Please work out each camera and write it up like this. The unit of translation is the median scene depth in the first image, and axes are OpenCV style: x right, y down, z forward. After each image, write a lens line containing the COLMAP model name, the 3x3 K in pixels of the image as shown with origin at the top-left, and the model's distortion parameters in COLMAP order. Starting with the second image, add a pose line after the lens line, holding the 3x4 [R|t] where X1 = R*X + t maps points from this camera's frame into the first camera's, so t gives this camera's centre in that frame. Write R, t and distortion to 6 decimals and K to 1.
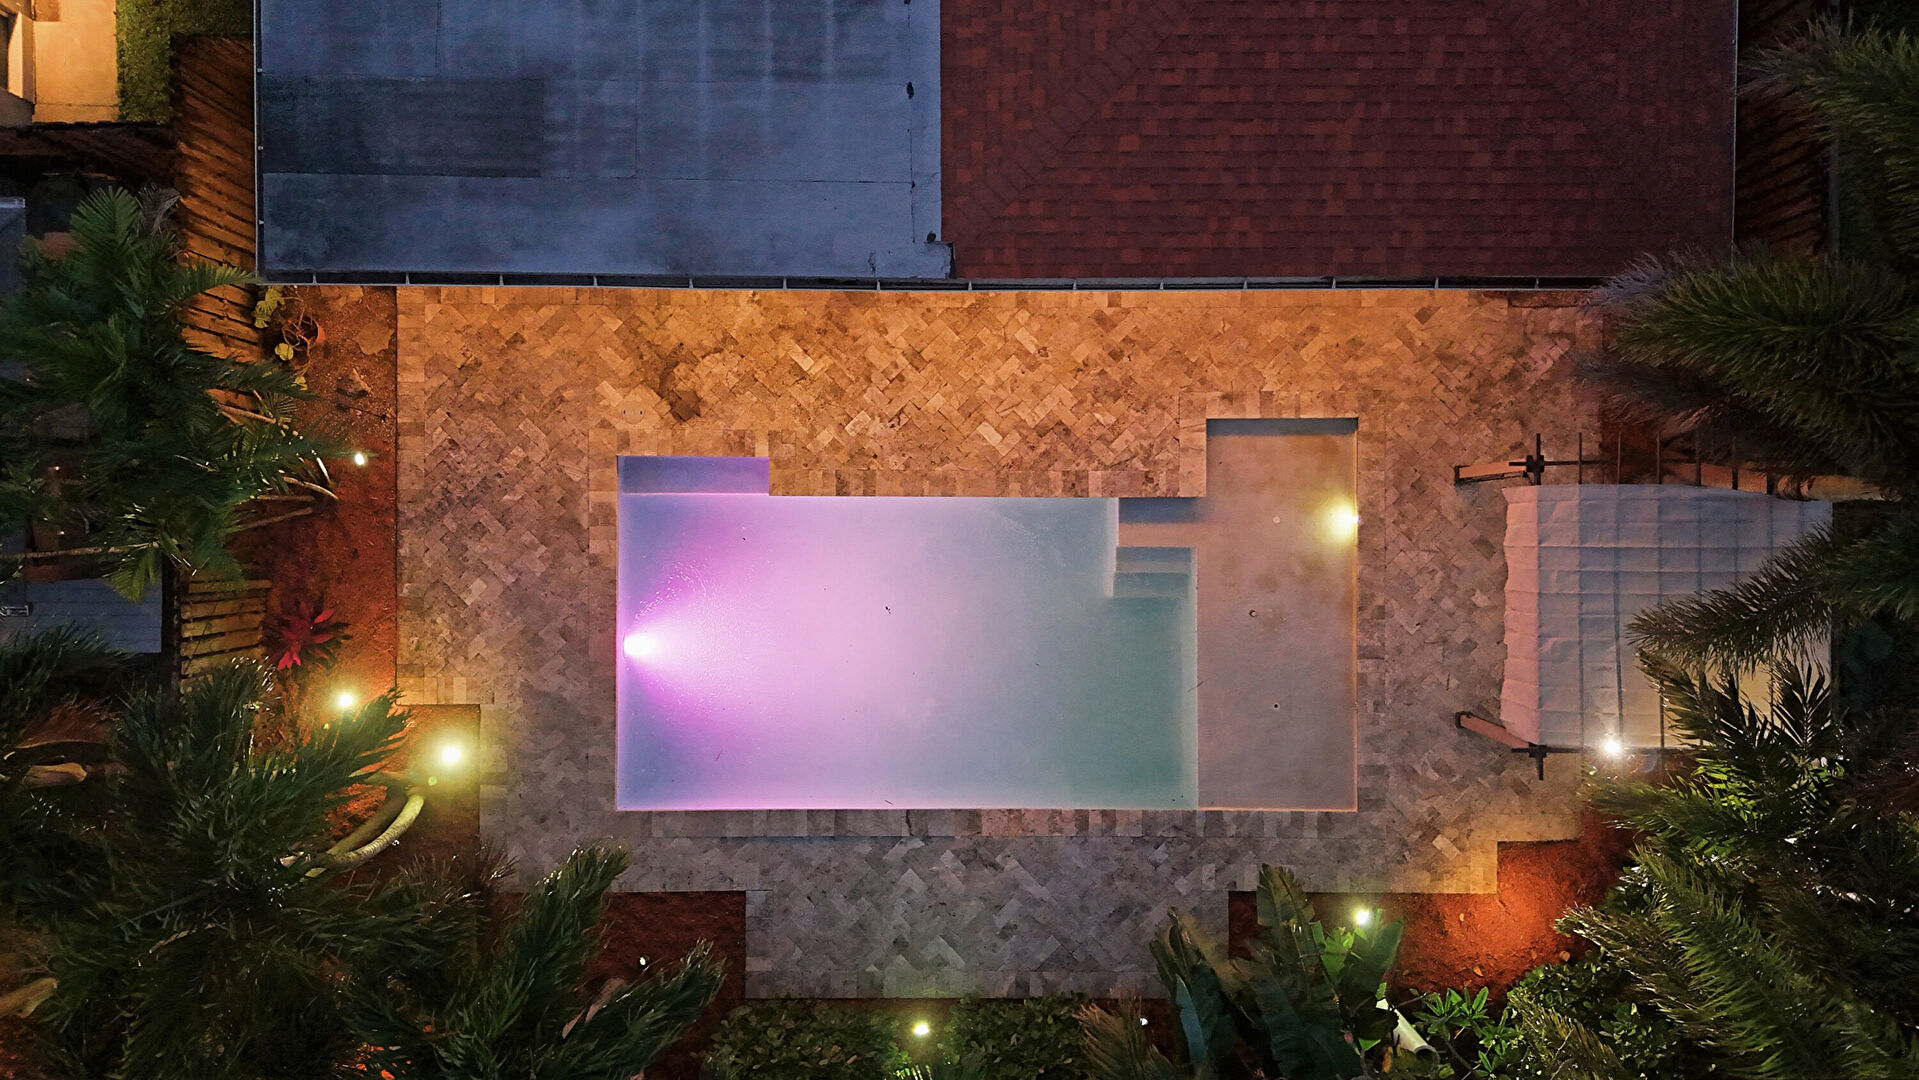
lens RADIAL K [[1464.8, 0, 959.5], [0, 1464.8, 540.0], [0, 0, 1]] dist [0.194208, -0.379440]
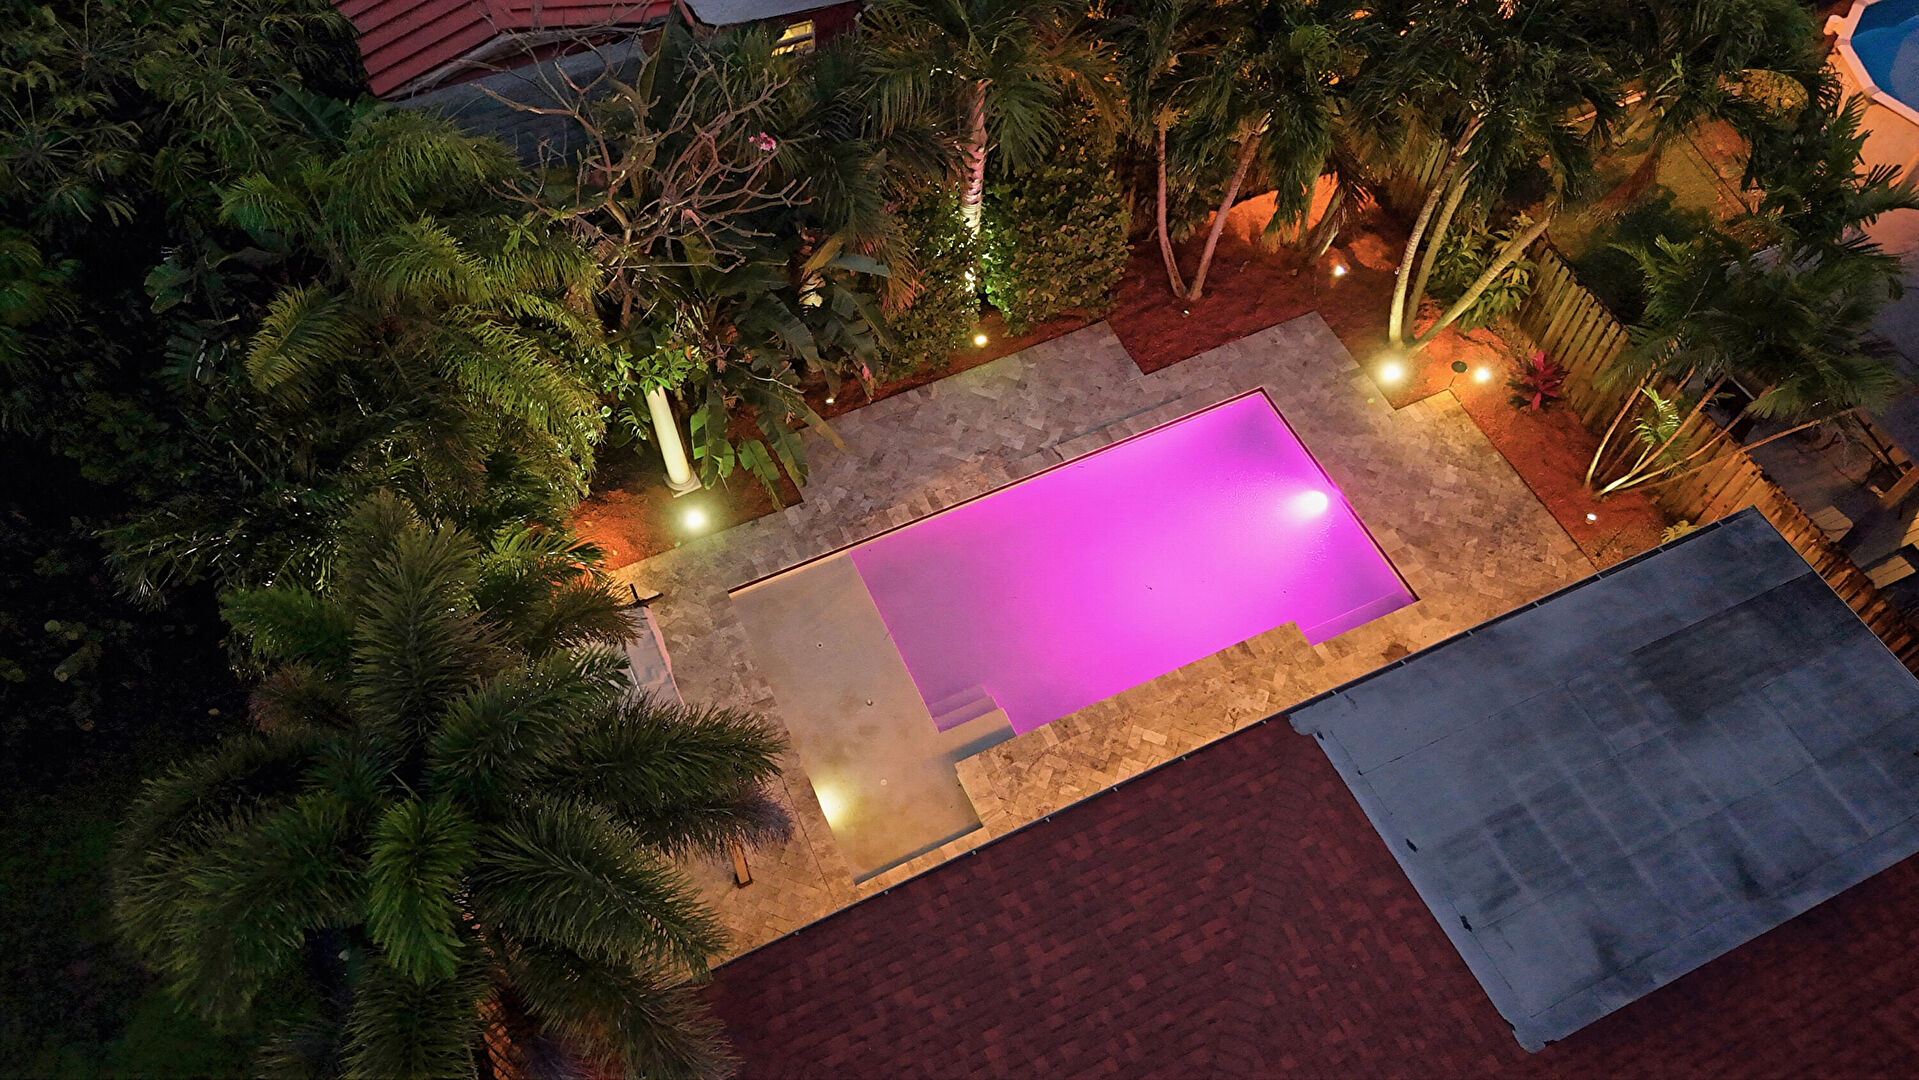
lens RADIAL K [[1464.8, 0, 959.5], [0, 1464.8, 540.0], [0, 0, 1]] dist [0.194208, -0.379440]
pose [[-0.902535, 0.340396, -0.263746, 0.400436], [-0.429158, -0.761402, 0.485892, -0.440952], [-0.035421, 0.551722, 0.833275, -0.005860]]
